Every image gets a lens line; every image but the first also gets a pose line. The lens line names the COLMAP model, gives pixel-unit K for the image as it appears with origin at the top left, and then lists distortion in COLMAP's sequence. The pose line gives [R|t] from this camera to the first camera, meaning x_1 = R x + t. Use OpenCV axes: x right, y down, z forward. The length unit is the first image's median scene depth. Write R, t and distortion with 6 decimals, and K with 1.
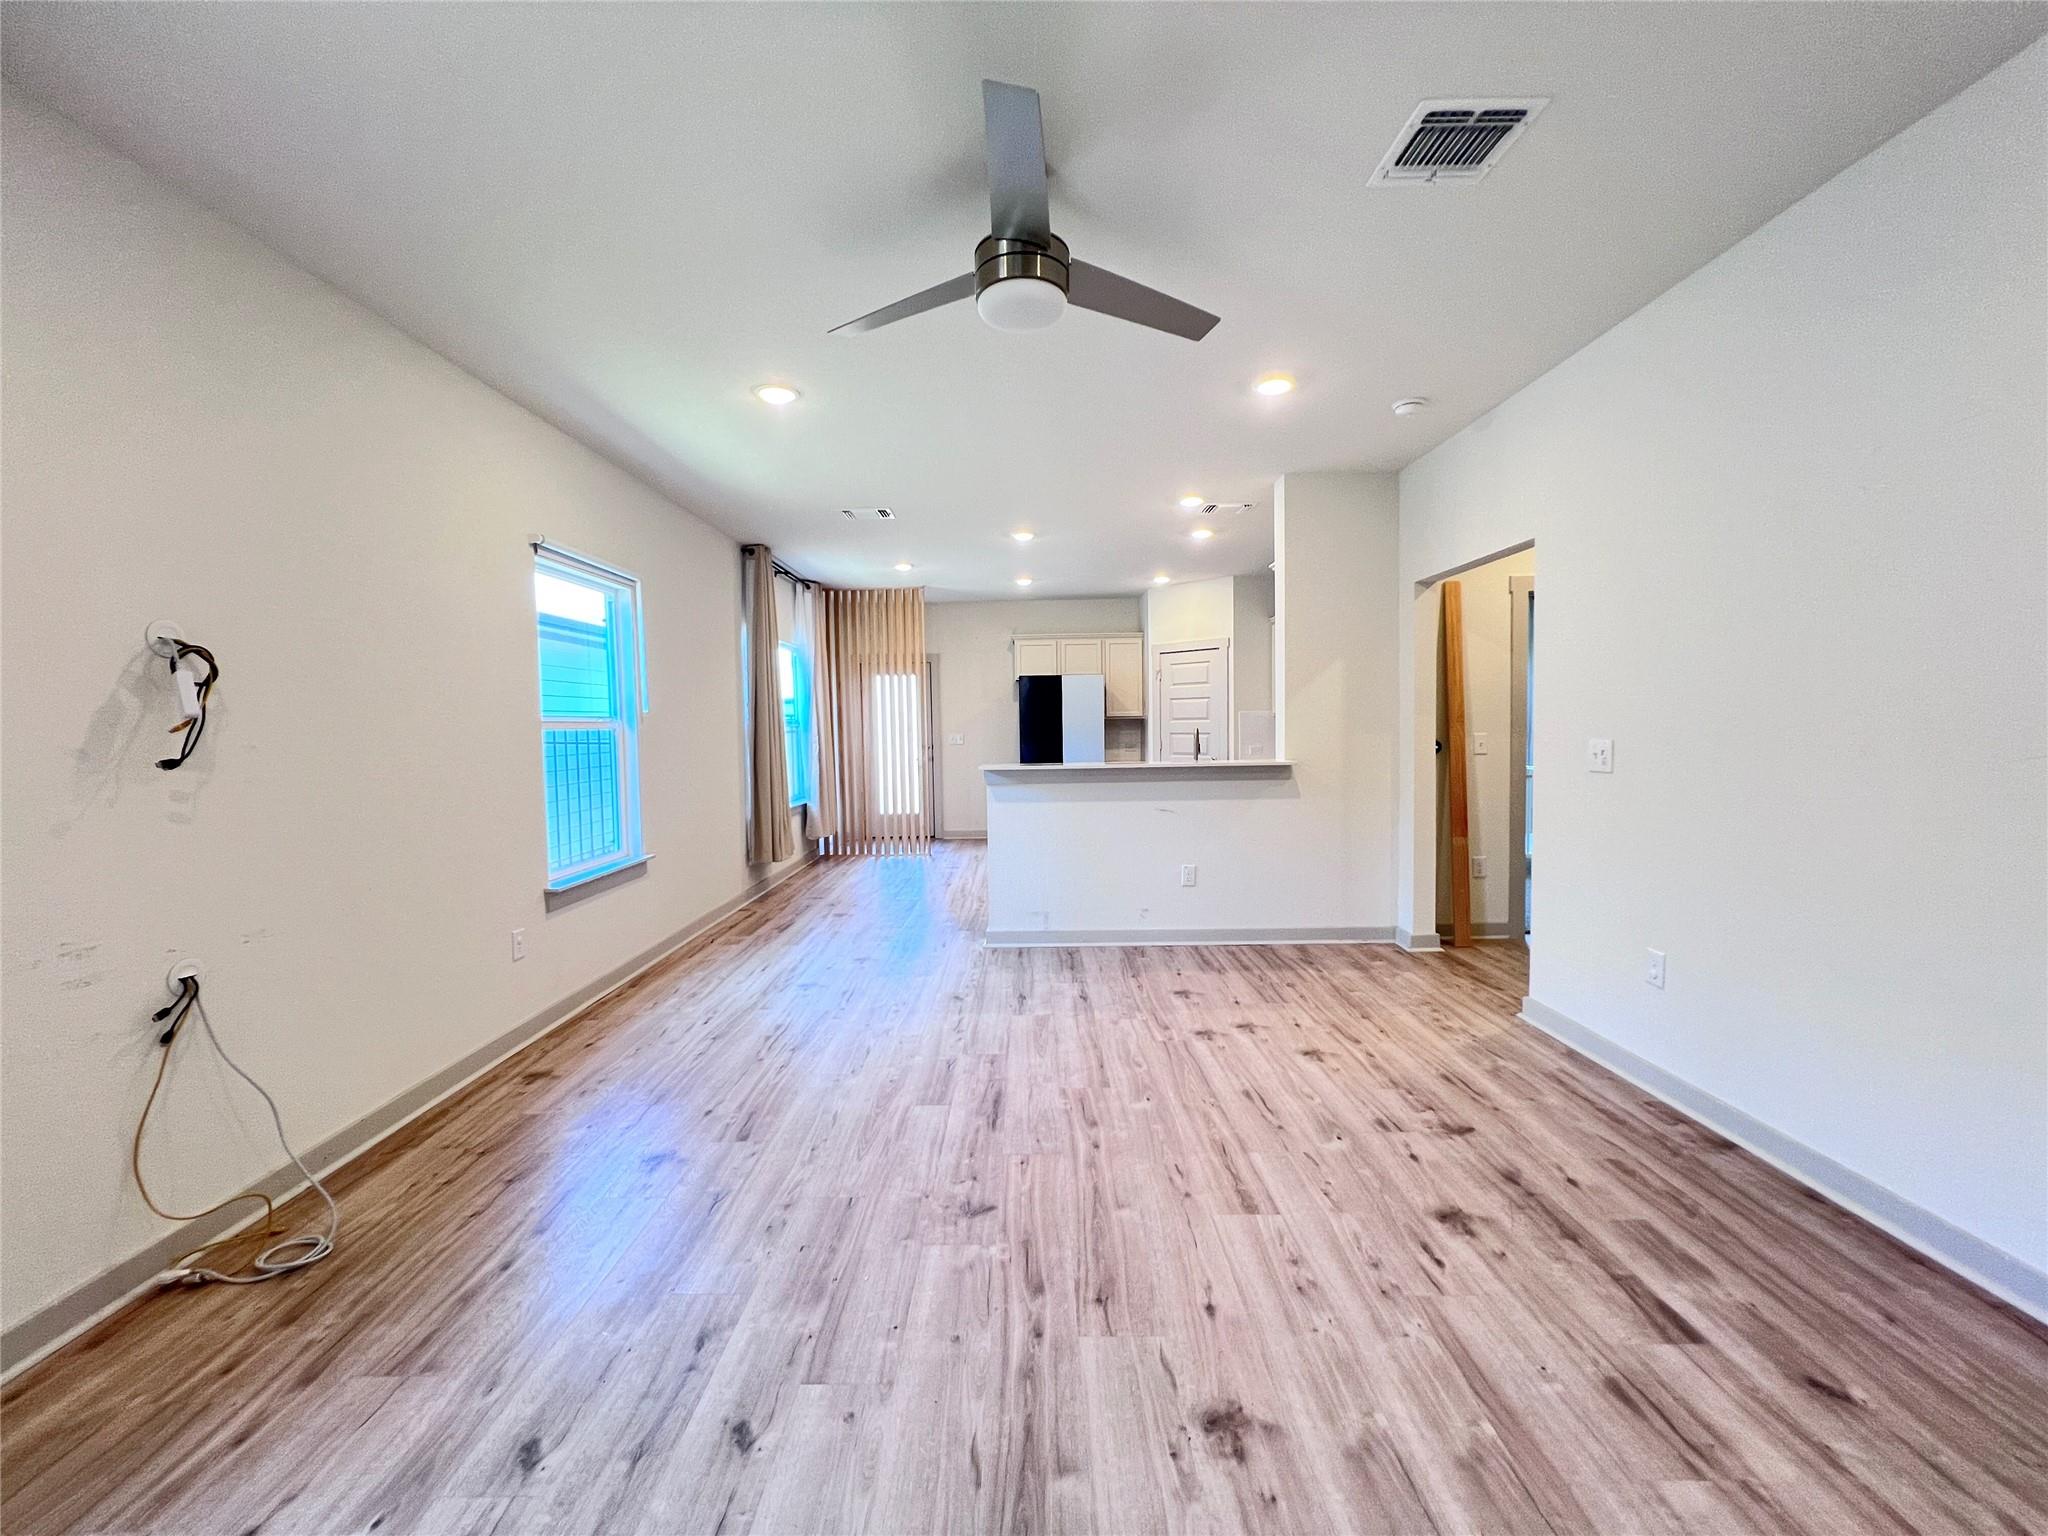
lens RADIAL K [[814.3, 0, 1023.6], [0, 814.3, 764.5], [0, 0, 1]] dist [-0.003976, -0.000284]
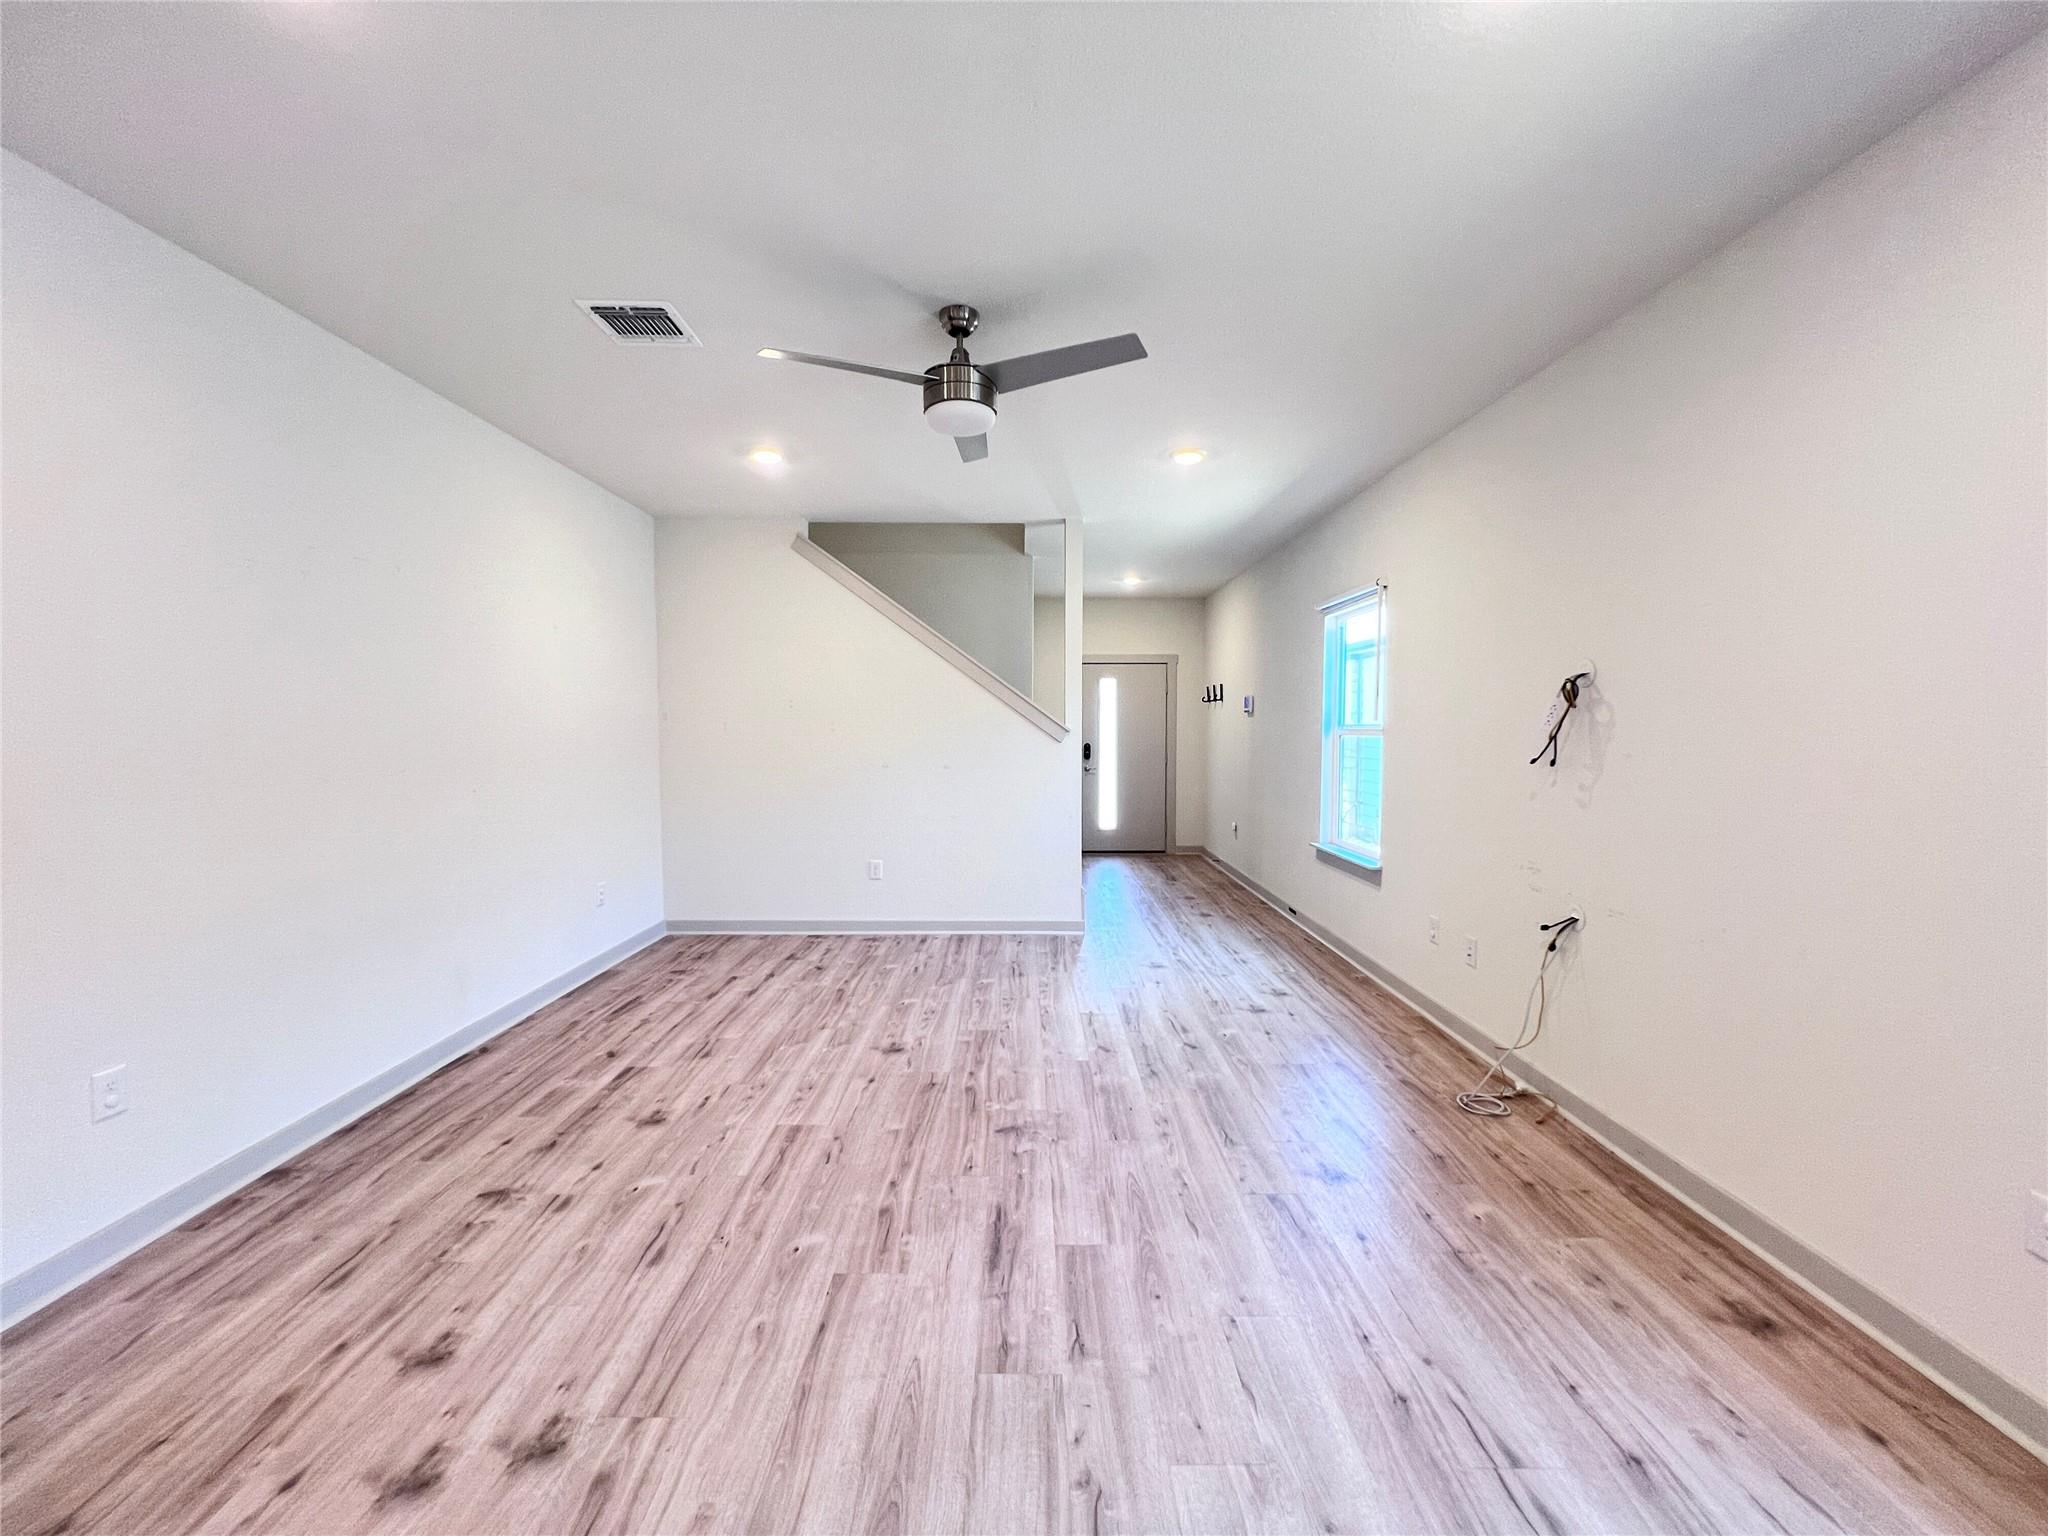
lens RADIAL K [[814.3, 0, 1019.6], [0, 814.3, 771.1], [0, 0, 1]] dist [-0.003976, -0.000284]
pose [[-0.999865, 0.016311, -0.002011, -0.068387], [0.016006, 0.994239, 0.105984, -0.122000], [0.003728, 0.105938, -0.994366, 1.921451]]
